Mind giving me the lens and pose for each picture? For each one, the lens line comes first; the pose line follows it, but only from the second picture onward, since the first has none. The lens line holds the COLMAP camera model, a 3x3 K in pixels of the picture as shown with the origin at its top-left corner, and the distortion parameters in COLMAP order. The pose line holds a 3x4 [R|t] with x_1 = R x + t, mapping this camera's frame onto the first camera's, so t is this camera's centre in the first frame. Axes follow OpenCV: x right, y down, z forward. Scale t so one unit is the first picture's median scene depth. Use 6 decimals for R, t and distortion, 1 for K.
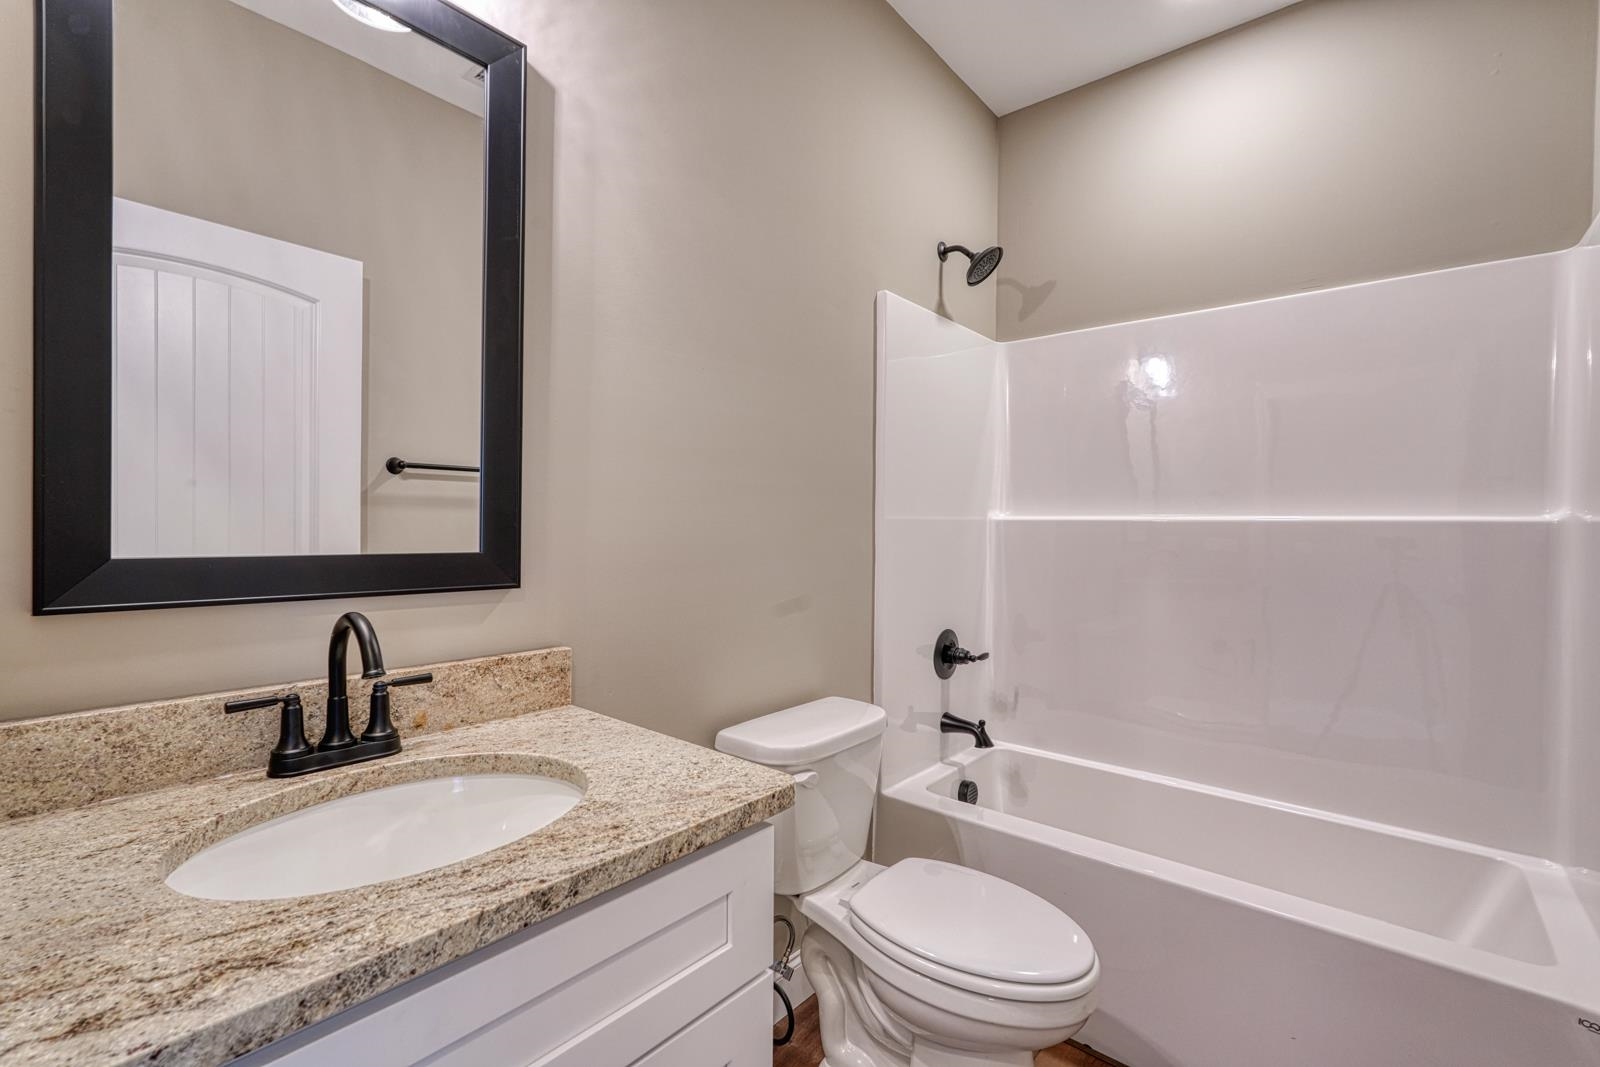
lens RADIAL K [[705.3, 0, 799.7], [0, 705.3, 530.3], [0, 0, 1]] dist [-0.017703, 0.009047]
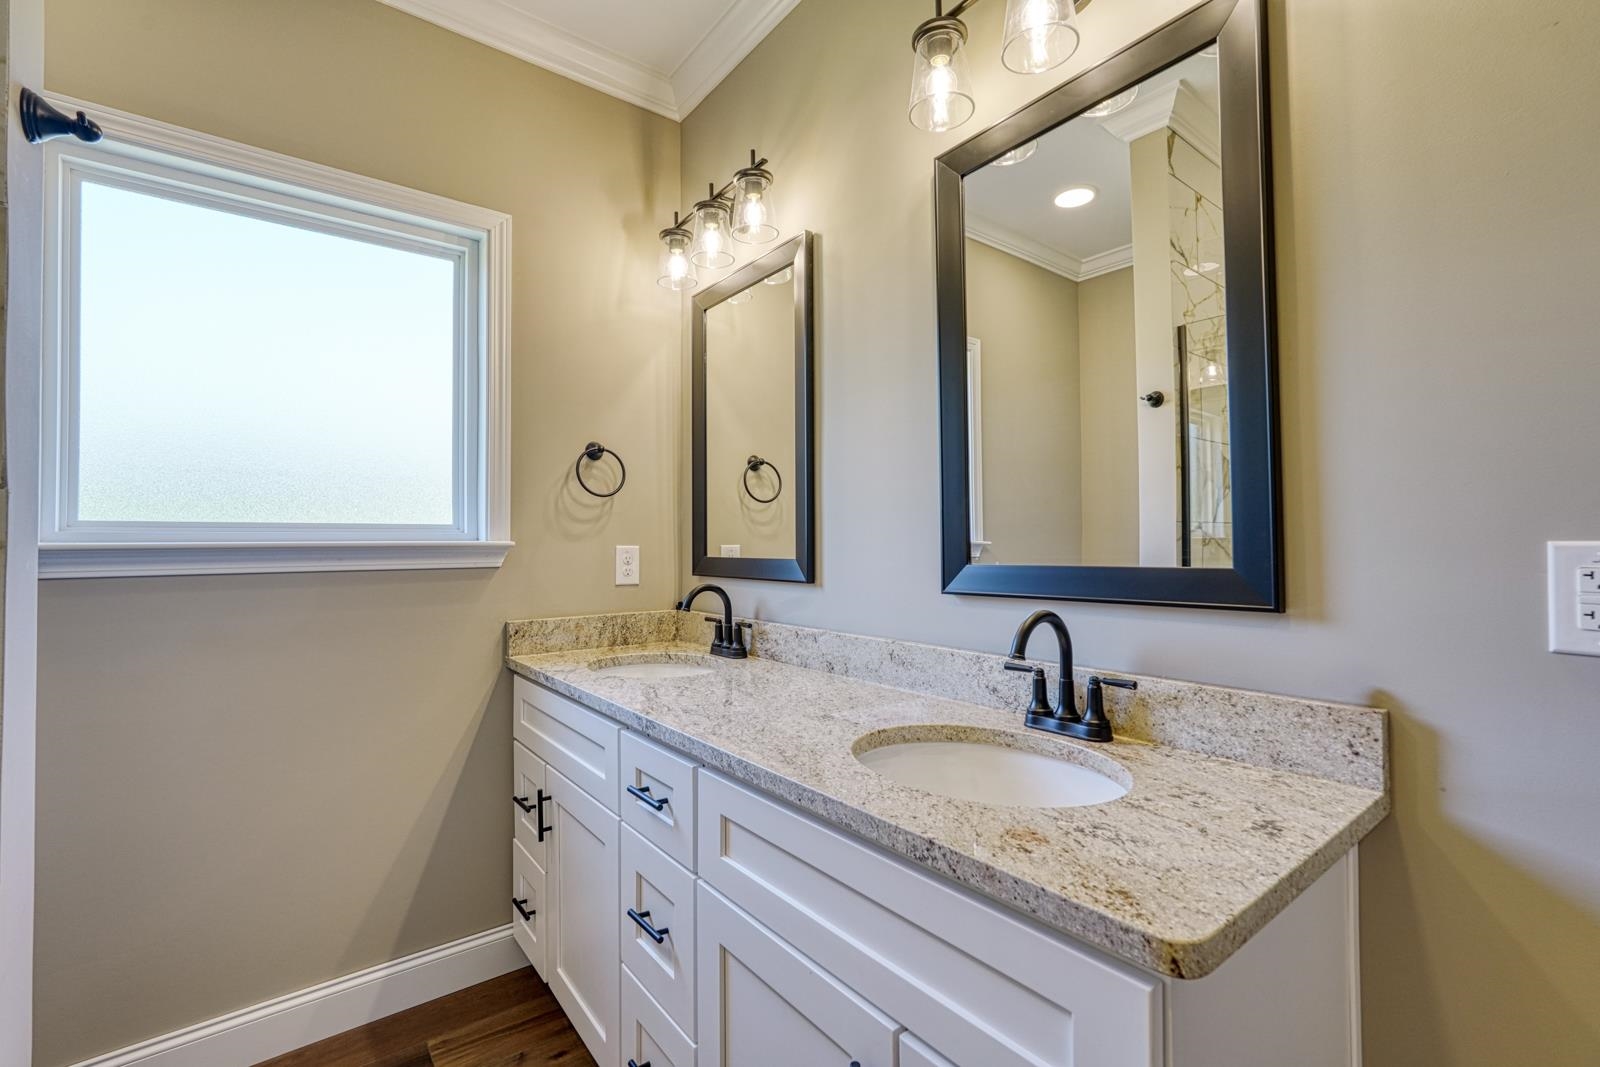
lens RADIAL K [[702.9, 0, 800.0], [0, 702.9, 533.5], [0, 0, 1]] dist [-0.013533, 0.006611]
pose [[-0.207814, -0.024863, -0.977852, 0.855460], [0.005142, 0.999635, -0.026510, 0.011538], [0.978155, -0.010537, -0.207611, 1.016134]]
